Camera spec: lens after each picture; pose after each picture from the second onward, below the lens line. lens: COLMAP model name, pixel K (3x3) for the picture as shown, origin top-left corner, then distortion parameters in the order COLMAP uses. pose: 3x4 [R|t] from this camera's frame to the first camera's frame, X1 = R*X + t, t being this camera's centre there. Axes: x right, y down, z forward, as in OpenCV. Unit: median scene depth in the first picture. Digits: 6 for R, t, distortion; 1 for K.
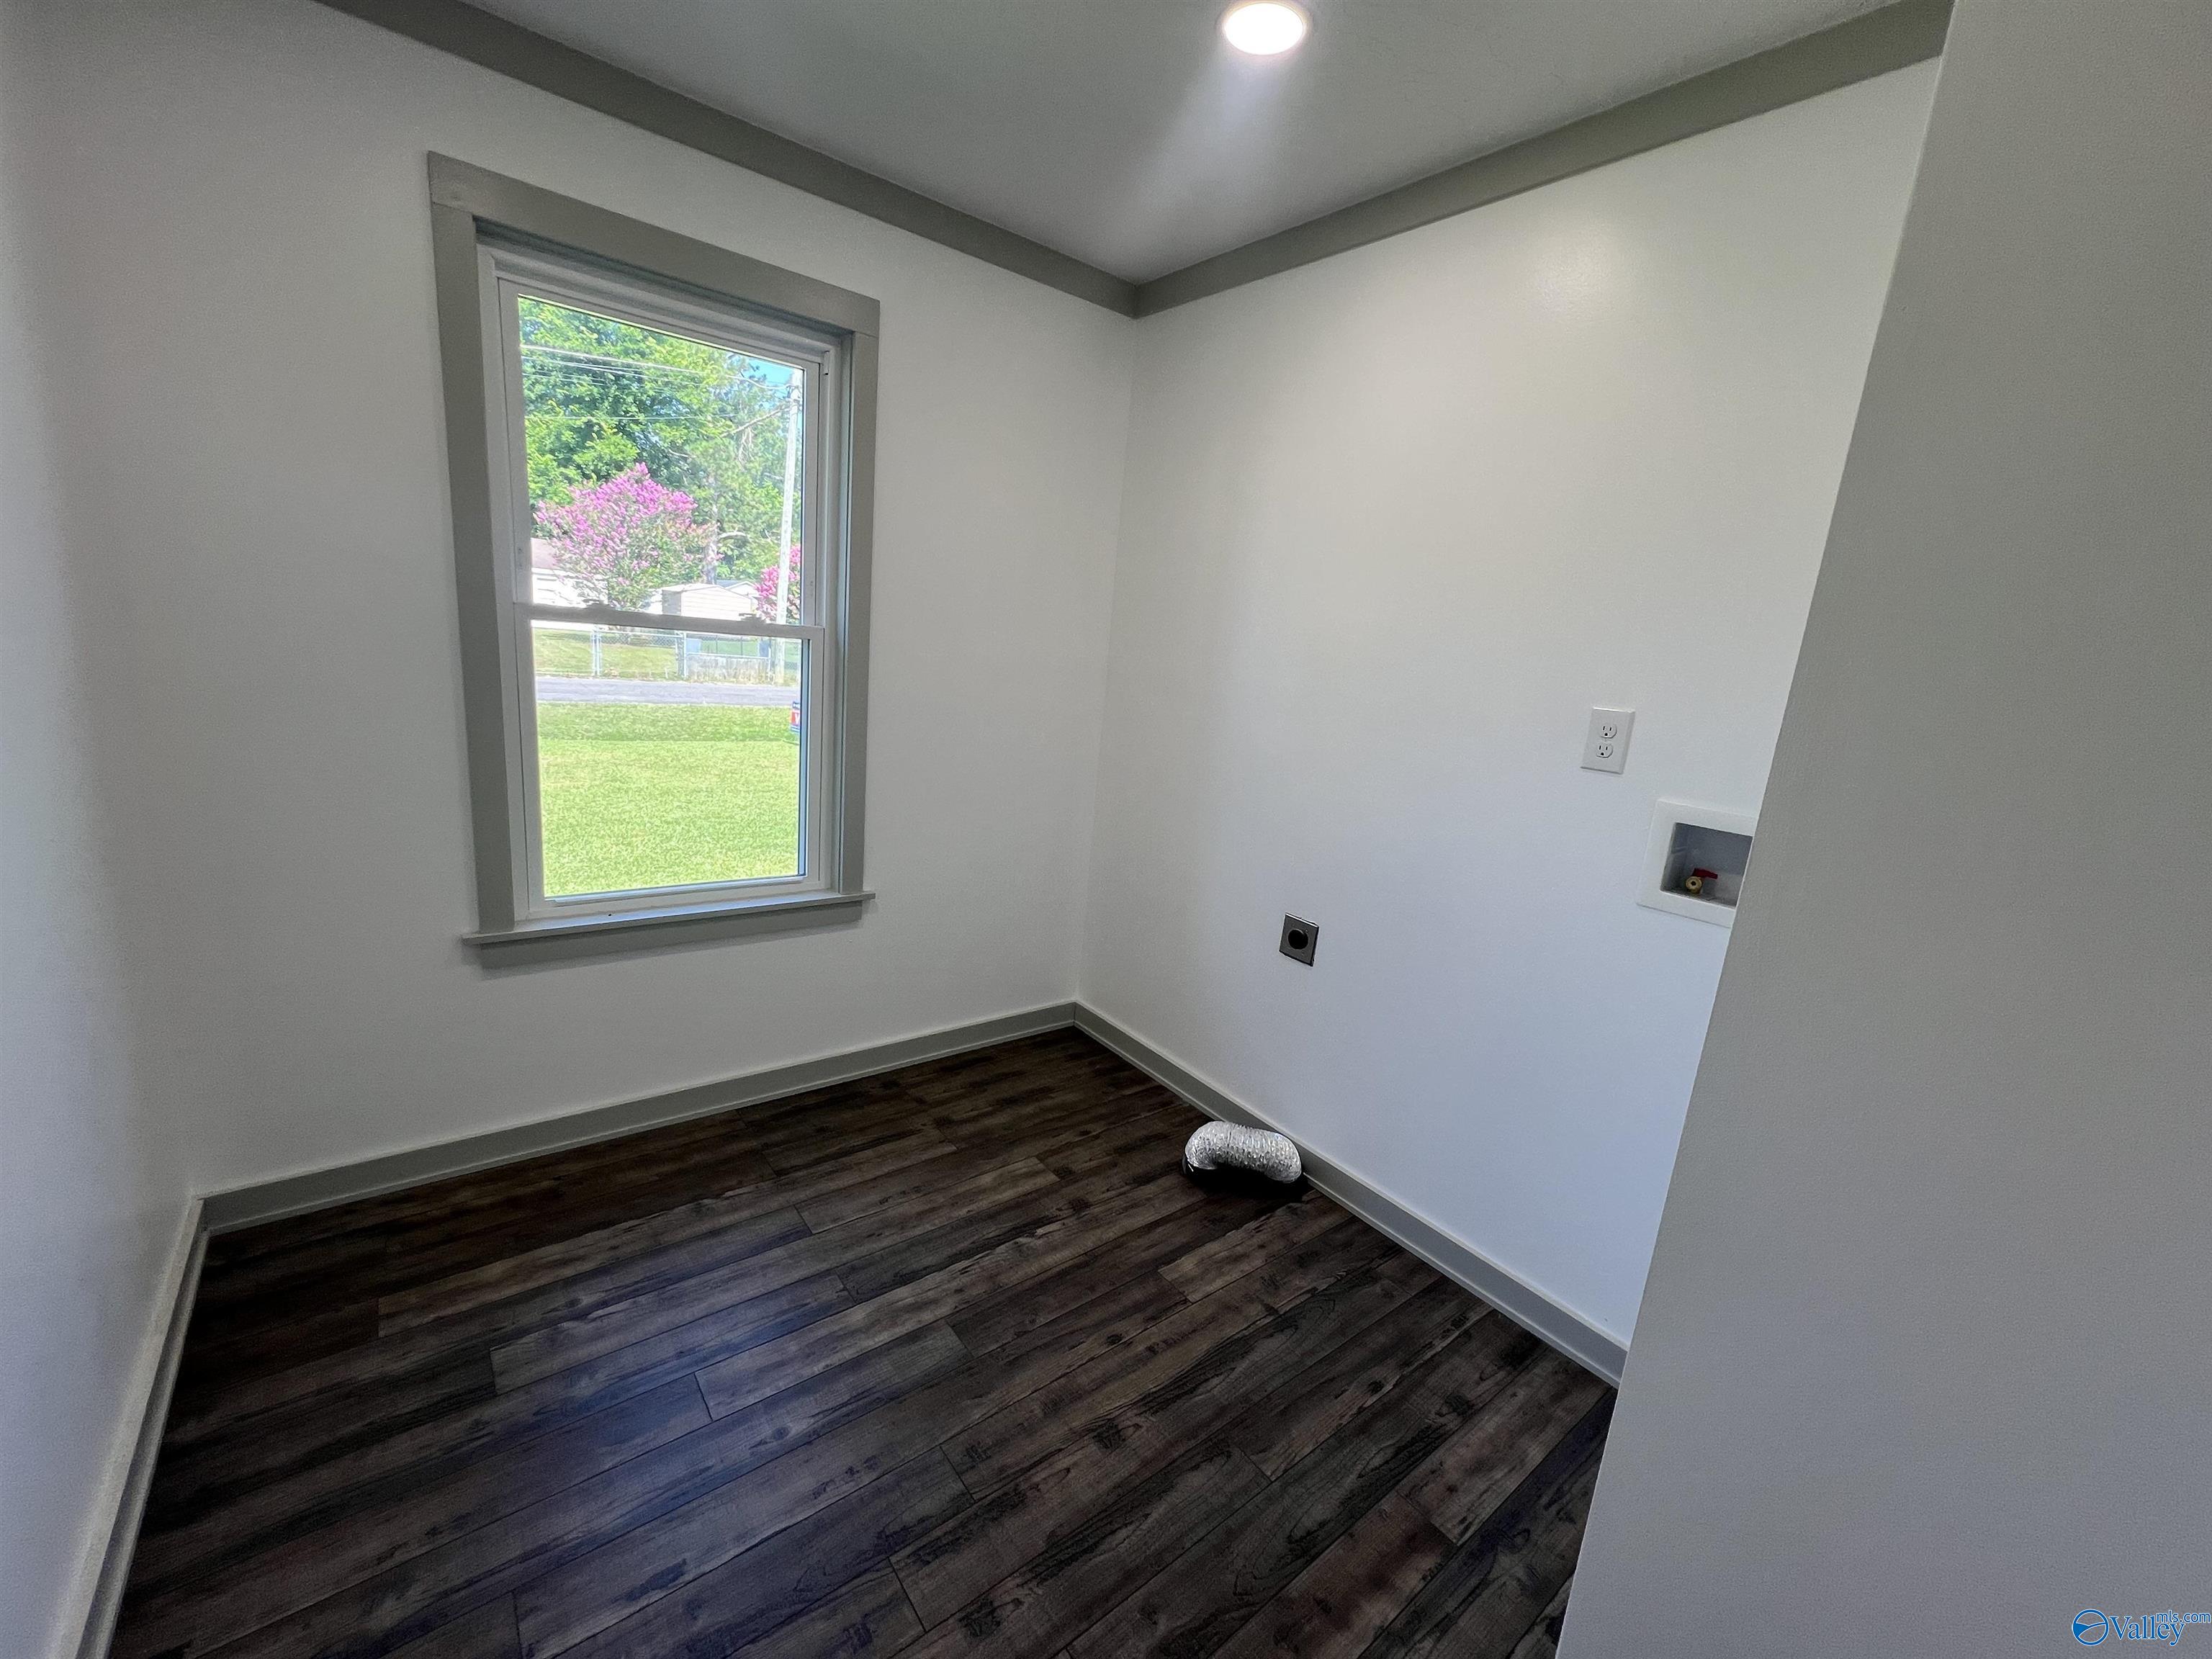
lens RADIAL K [[897.3, 0, 1126.9], [0, 897.3, 821.8], [0, 0, 1]] dist [0.009861, -0.000050]
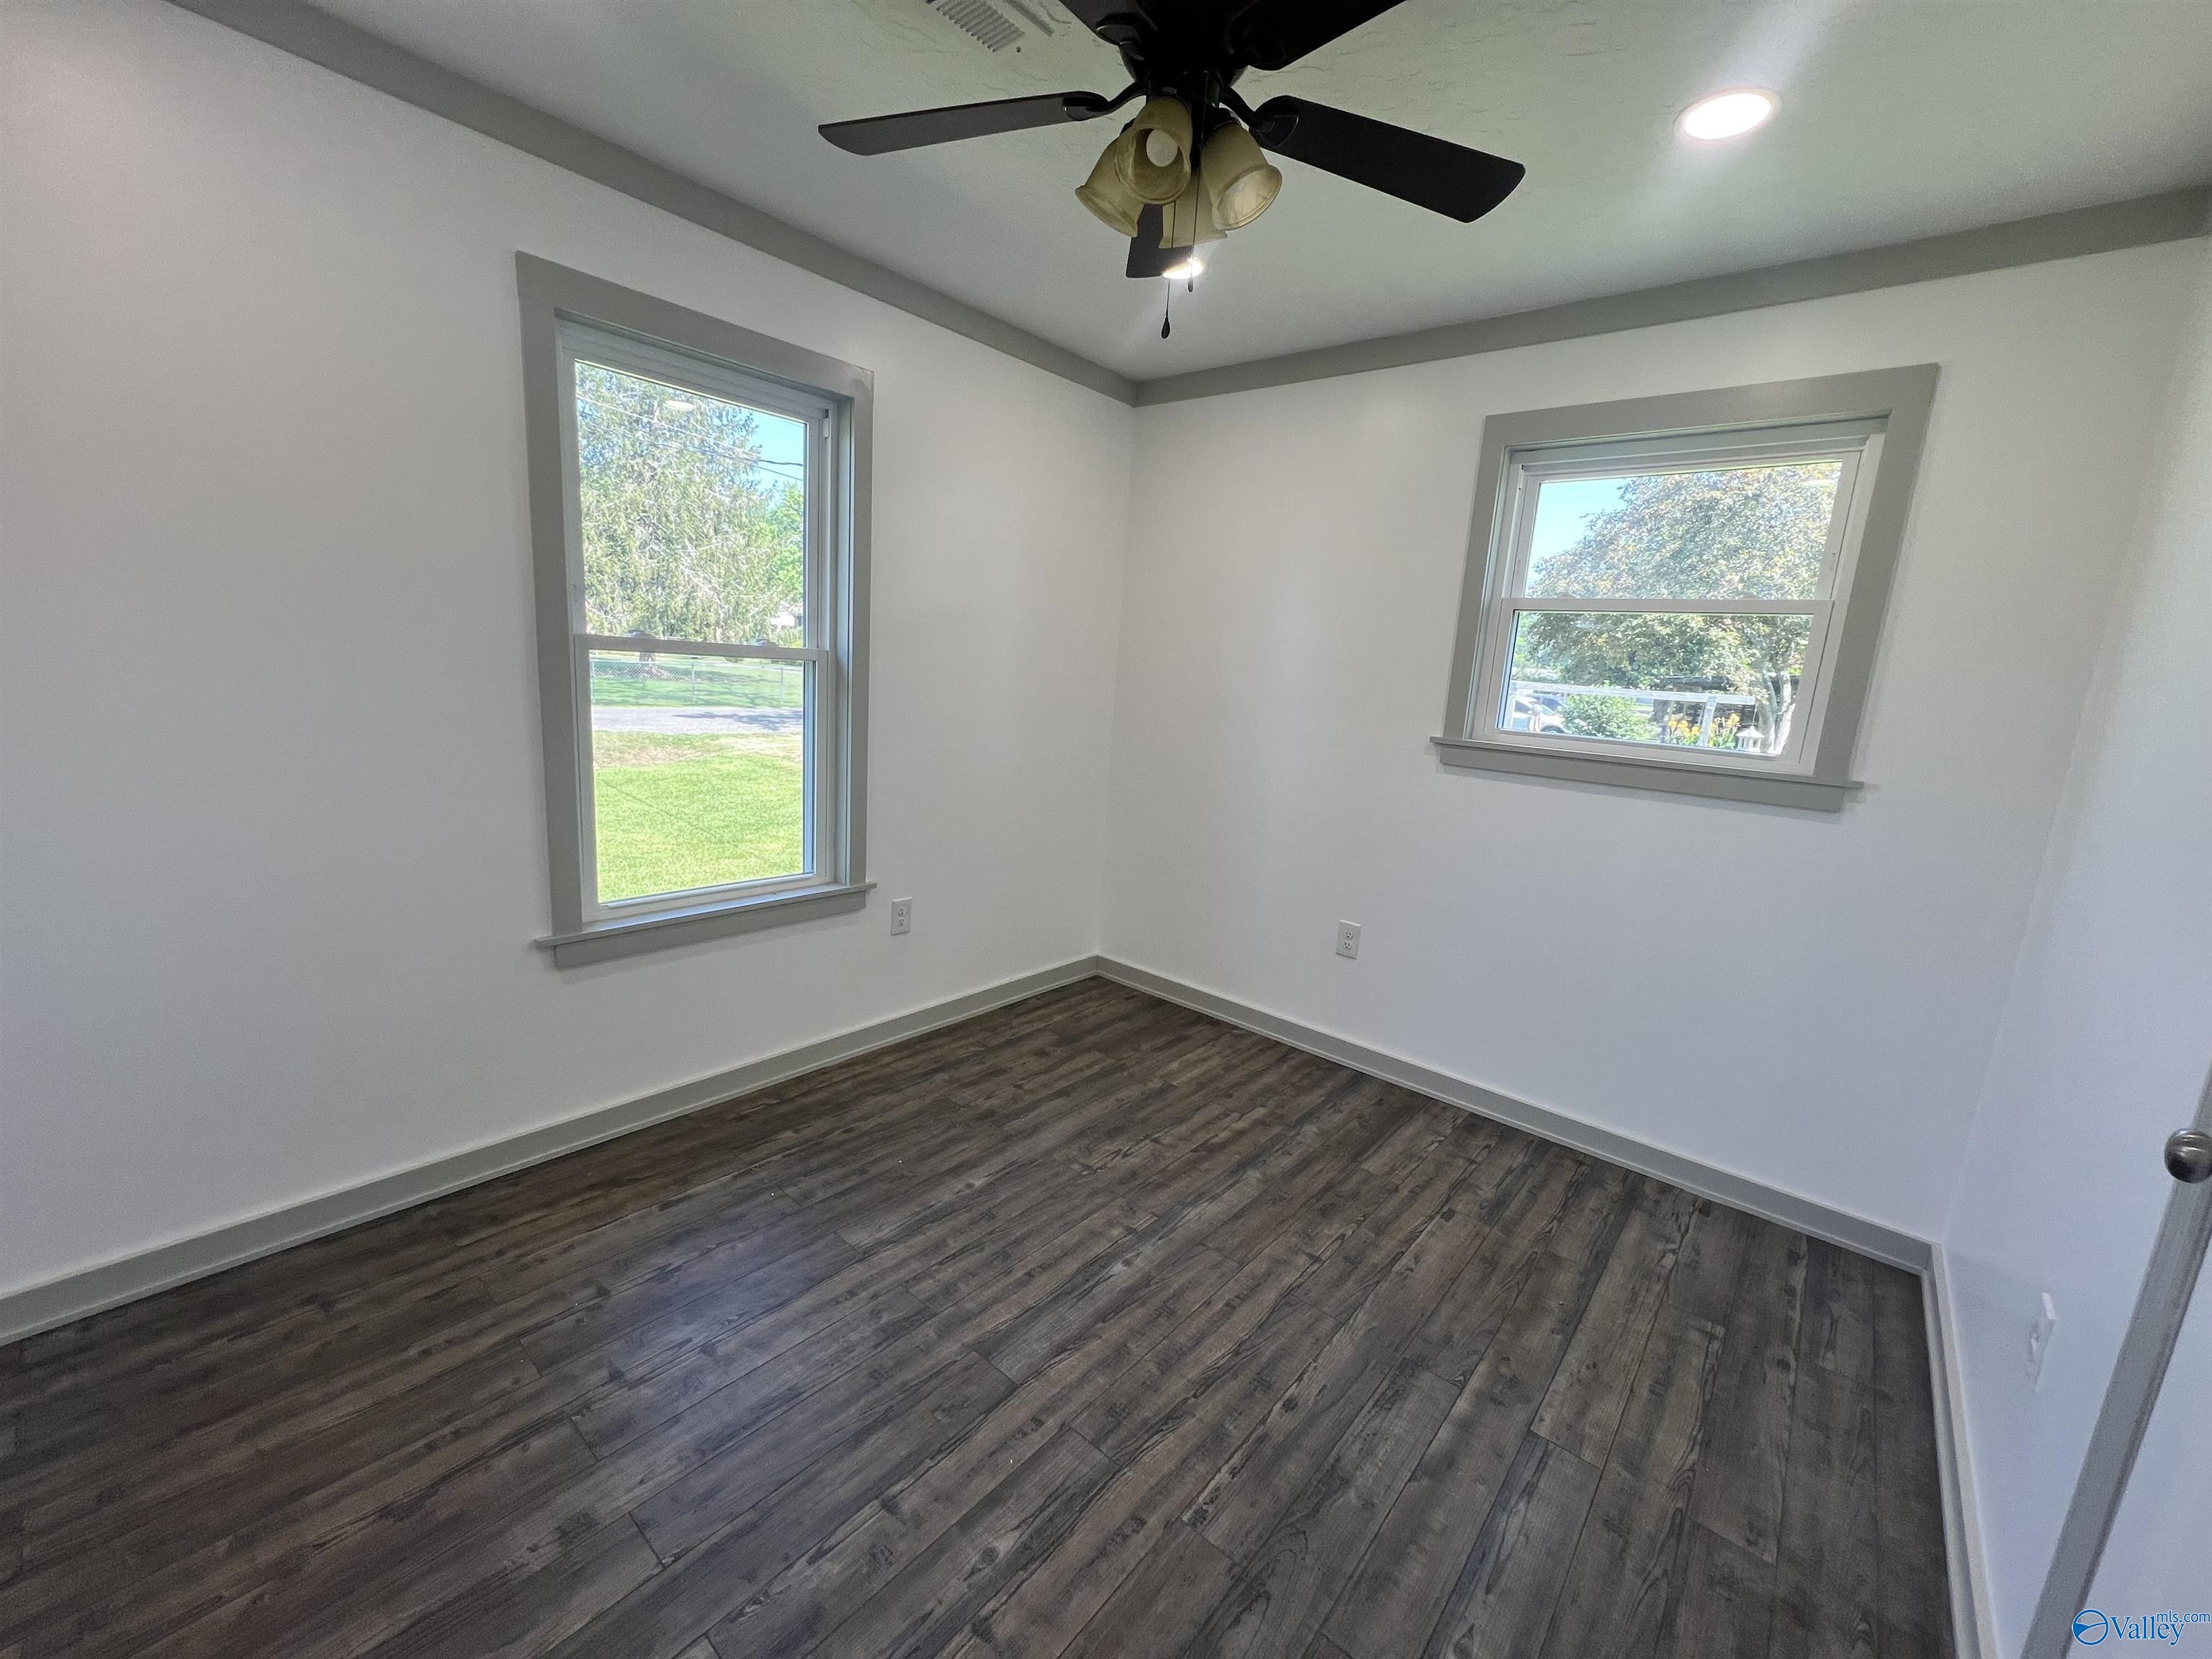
lens RADIAL K [[884.8, 0, 1106.0], [0, 884.8, 829.5], [0, 0, 1]] dist [-0.000822, 0.000292]
pose [[0.983611, -0.050748, 0.173015, -0.224323], [0.049198, 0.998701, 0.013235, 0.012312], [-0.173462, -0.004506, 0.984830, -0.178257]]
